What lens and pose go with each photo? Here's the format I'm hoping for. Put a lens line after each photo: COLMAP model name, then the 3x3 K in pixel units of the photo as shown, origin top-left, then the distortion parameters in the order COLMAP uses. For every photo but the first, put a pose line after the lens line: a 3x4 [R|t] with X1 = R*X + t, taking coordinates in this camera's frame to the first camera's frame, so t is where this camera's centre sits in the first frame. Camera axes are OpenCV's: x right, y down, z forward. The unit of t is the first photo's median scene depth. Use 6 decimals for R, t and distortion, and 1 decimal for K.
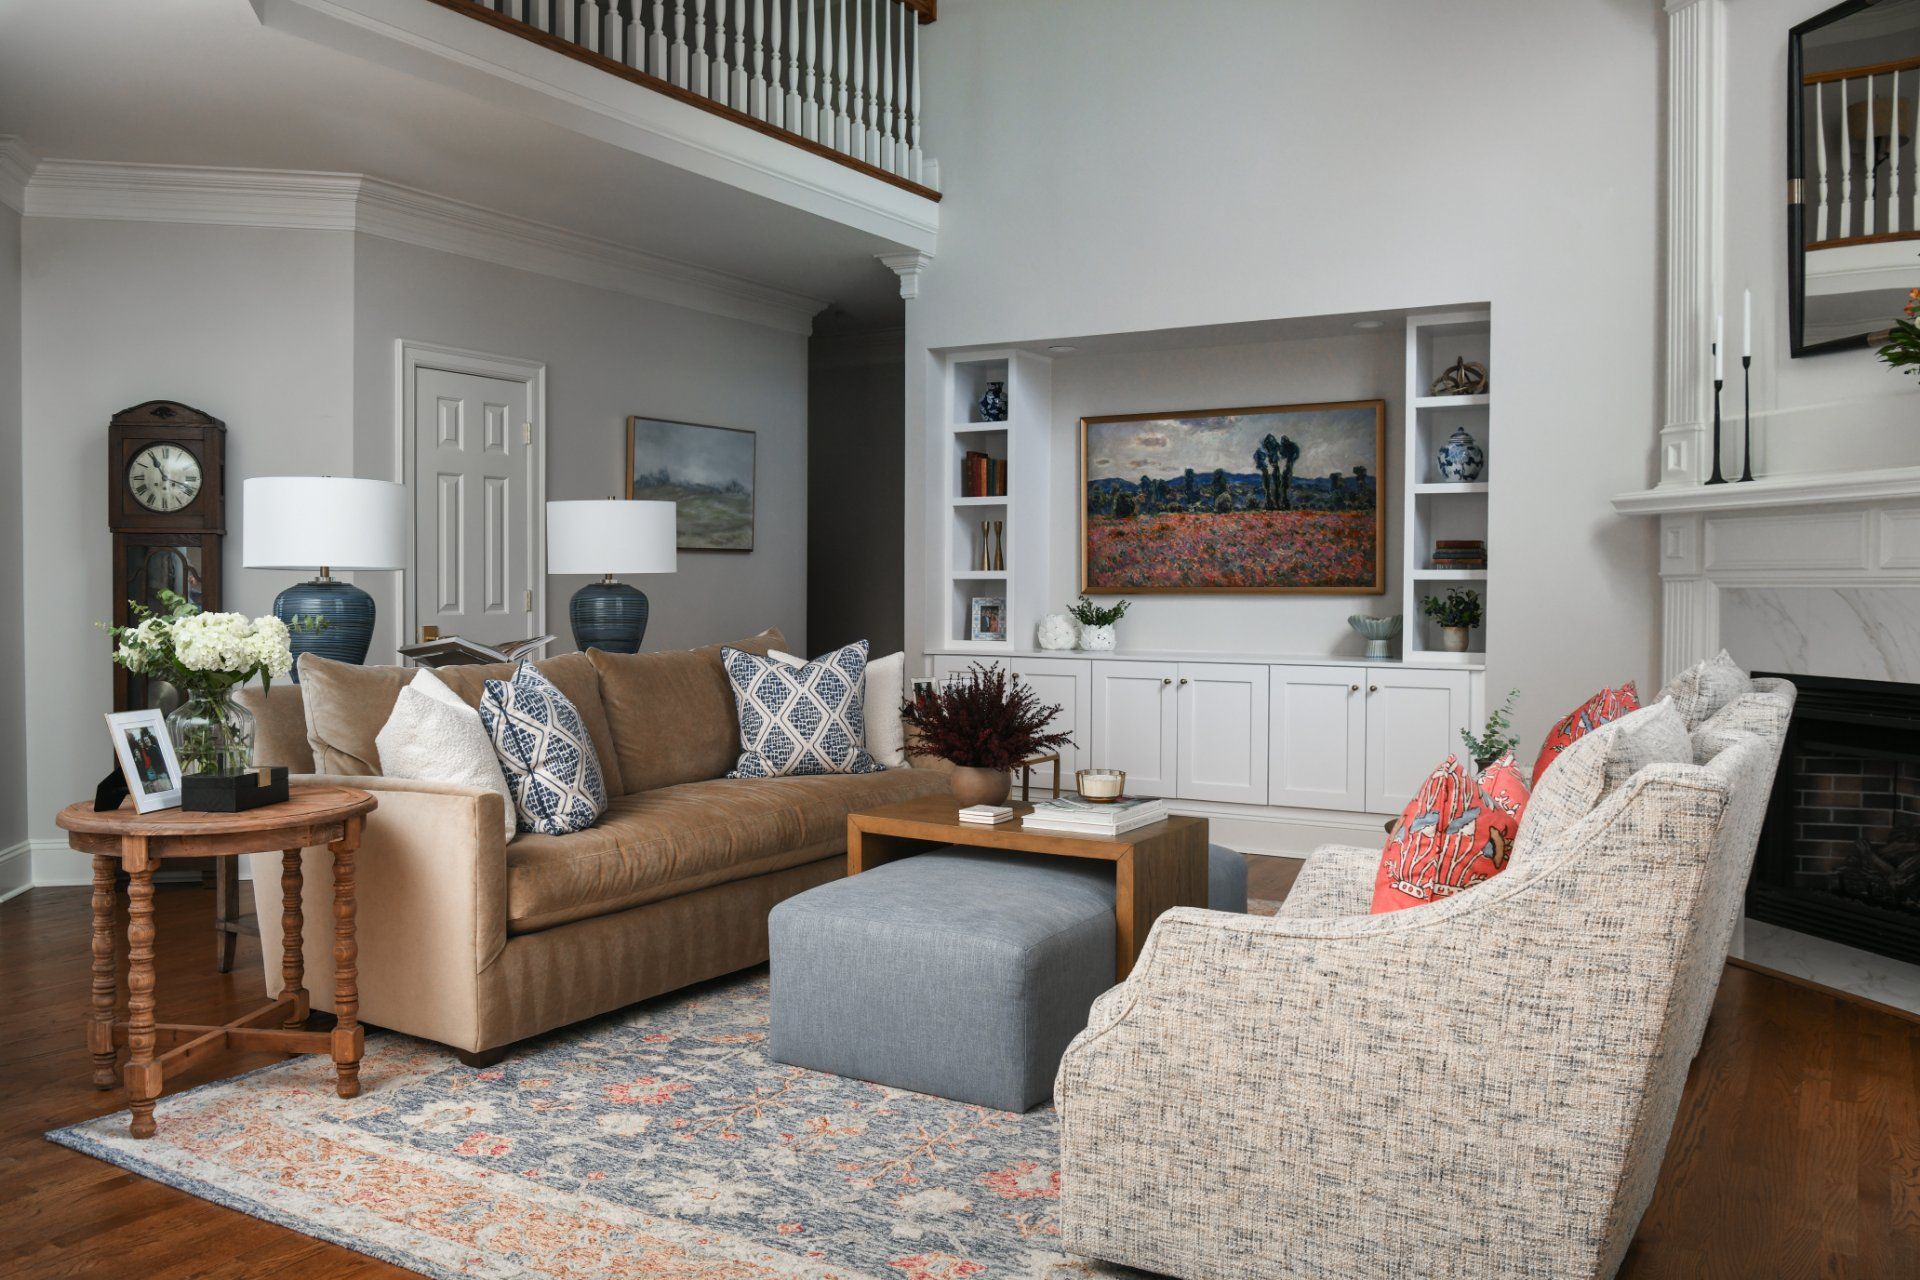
lens RADIAL K [[1526.1, 0, 960.0], [0, 1526.1, 640.0], [0, 0, 1]] dist [-0.039092, 0.000942]
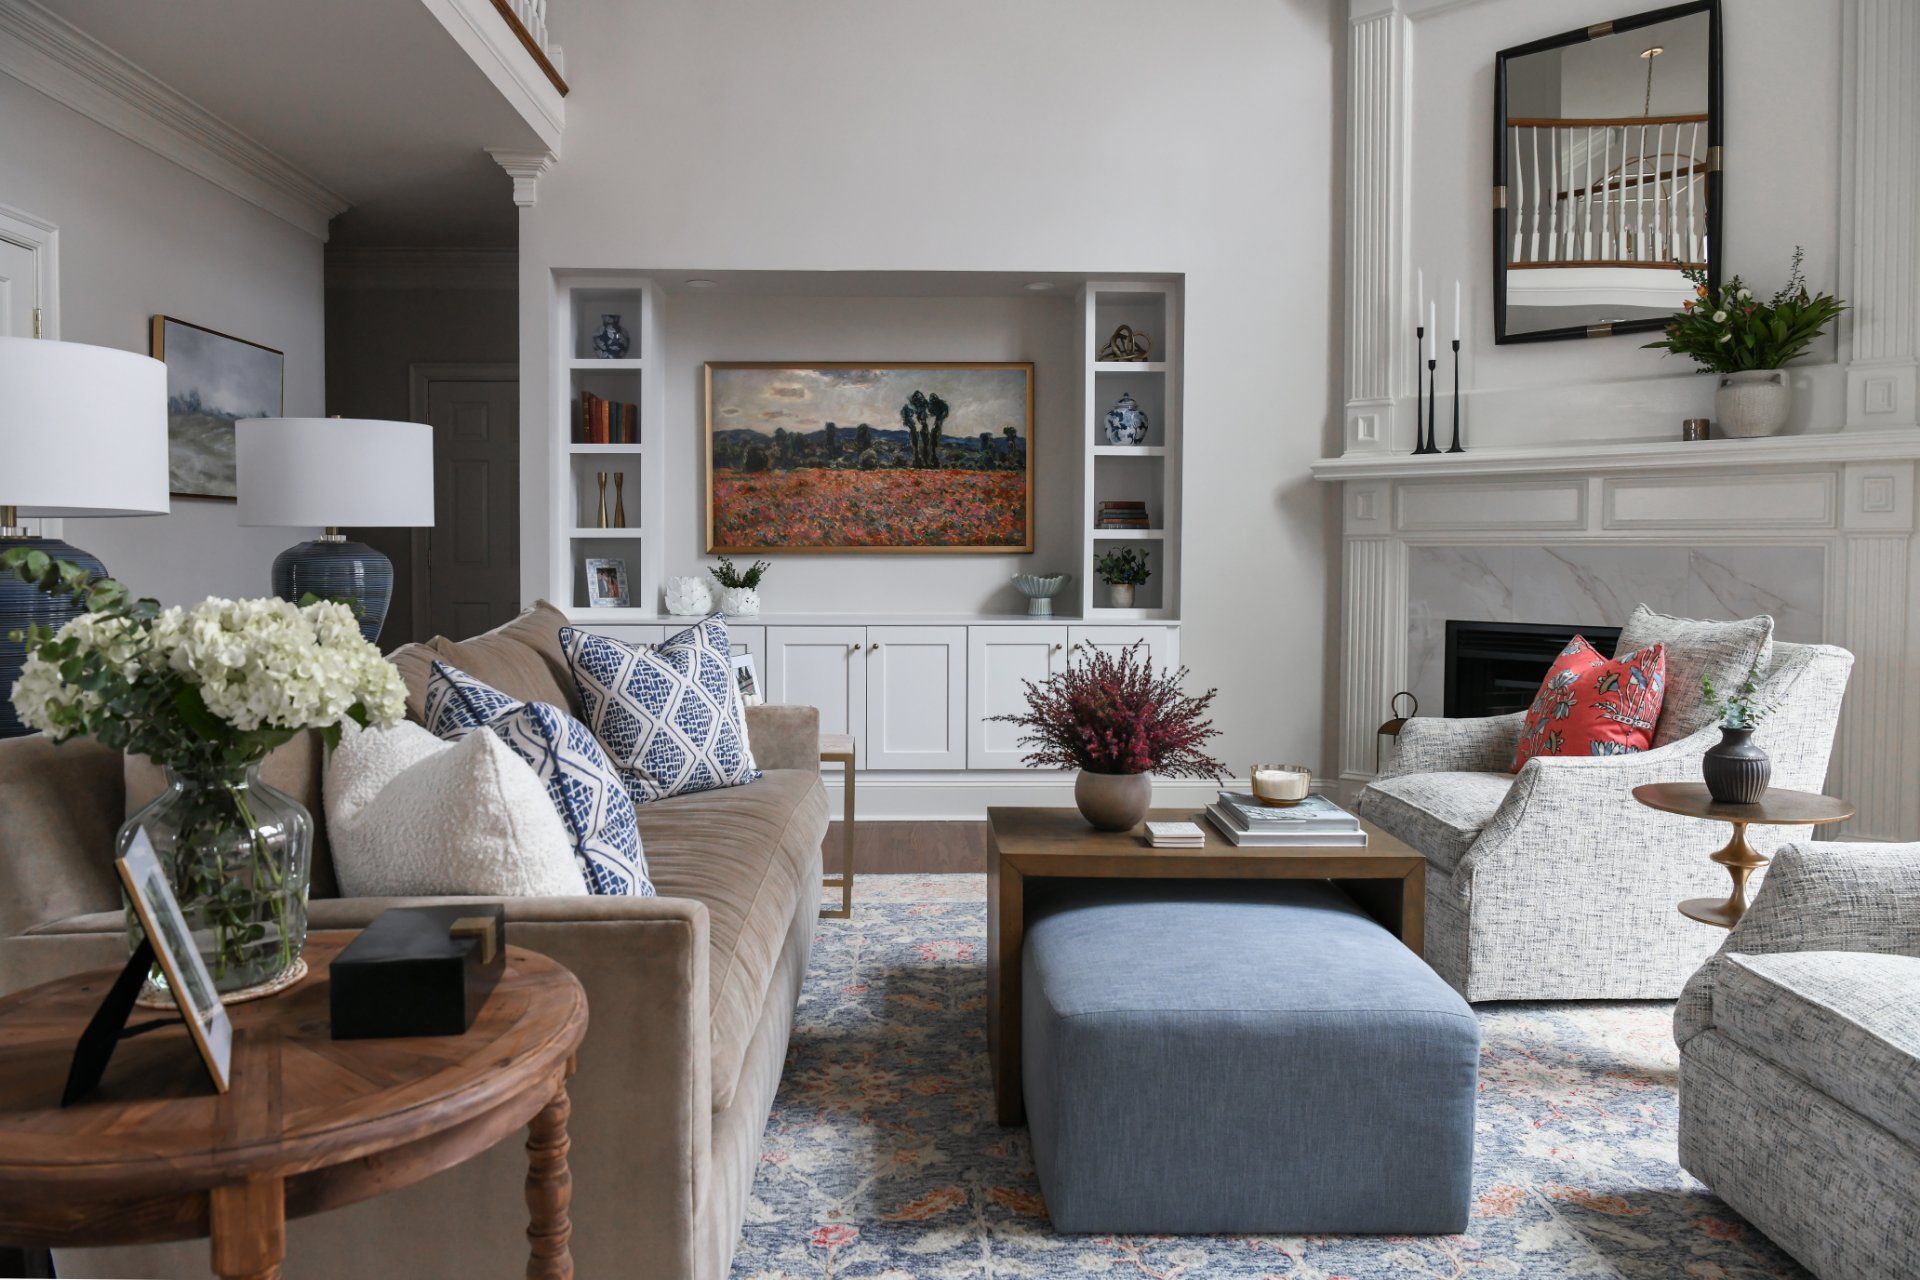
lens RADIAL K [[1337.2, 0, 918.0], [0, 1337.2, 591.4], [0, 0, 1]] dist [-0.011786, -0.003815]
pose [[0.851329, -0.017887, 0.524327, -0.252254], [0.018684, 0.999818, 0.003770, -0.008973], [-0.524299, 0.006587, 0.851509, 0.266976]]
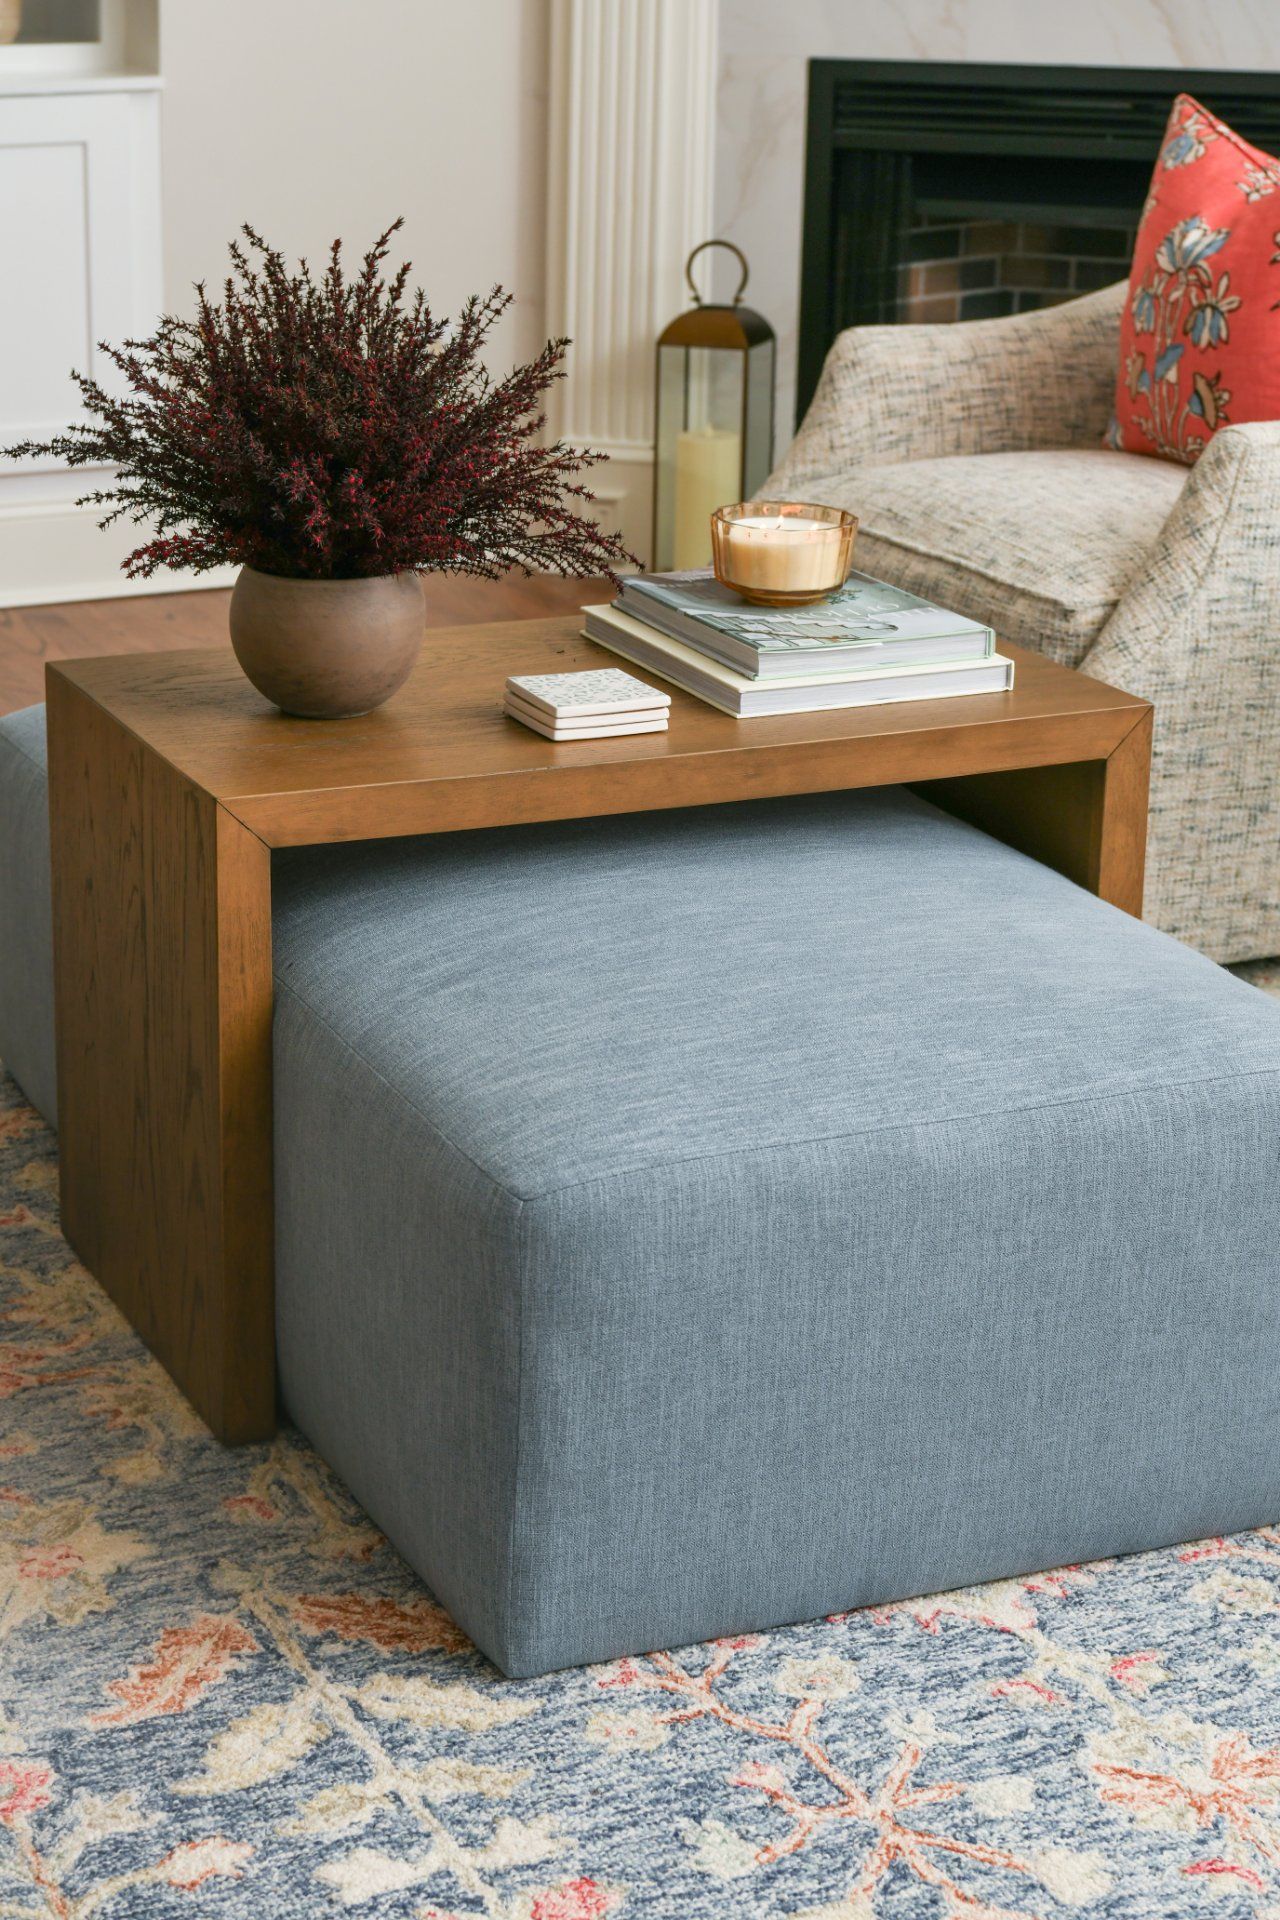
lens RADIAL K [[3489.5, 0, 332.2], [0, 3489.5, 752.1], [0, 0, 1]] dist [-0.000149, -0.052390]
pose [[0.613936, -0.216815, 0.758995, -0.317295], [0.035742, 0.968187, 0.247662, -0.032515], [-0.788546, -0.124921, 0.602154, 0.333612]]
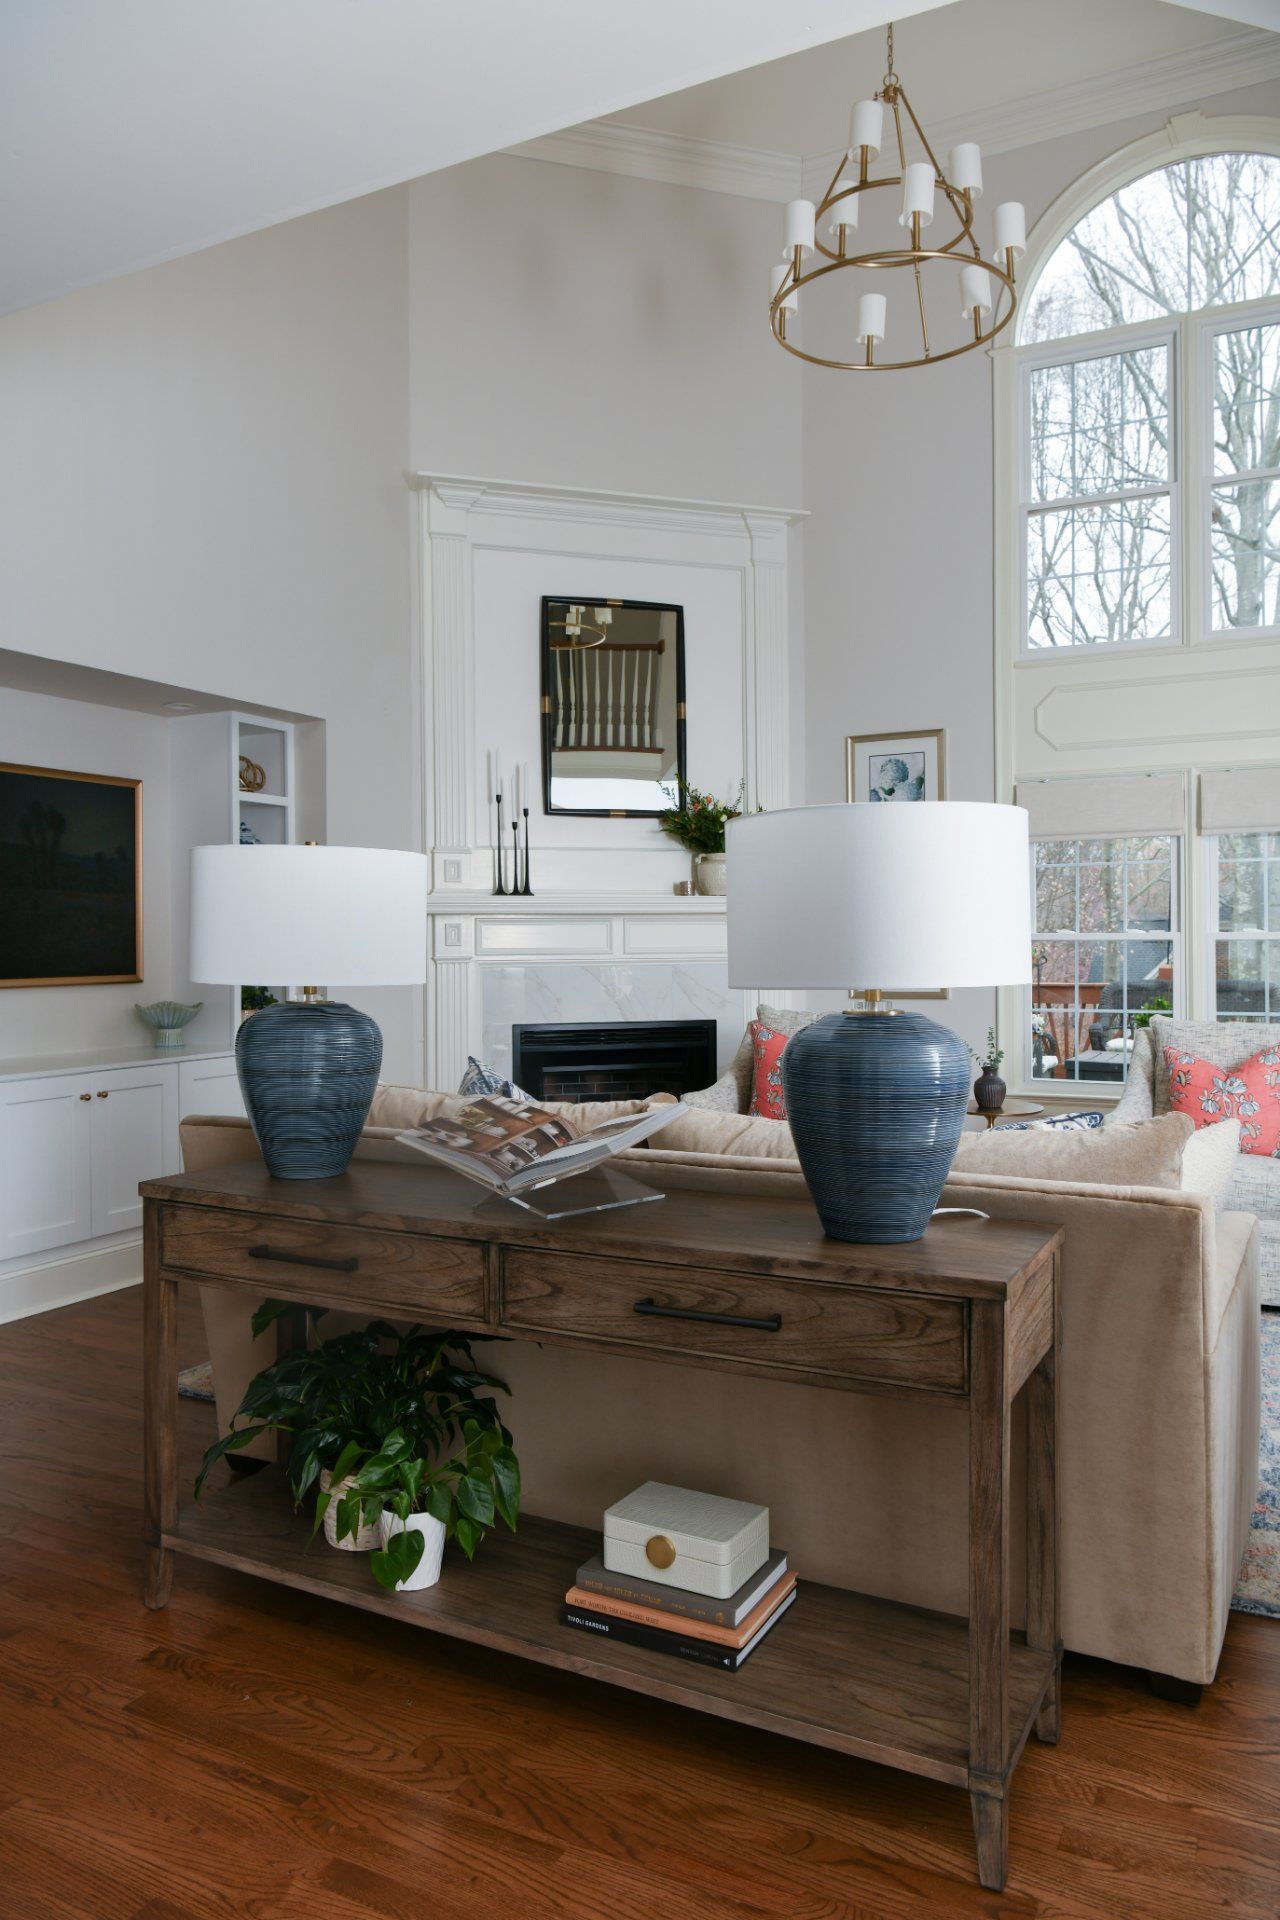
lens RADIAL K [[1348.4, 0, 634.1], [0, 1348.4, 941.5], [0, 0, 1]] dist [0.001370, -0.000262]
pose [[-0.052304, -0.001666, 0.998630, -0.576522], [0.043468, 0.999047, 0.003944, -0.043939], [-0.997685, 0.043614, -0.052182, 0.709504]]
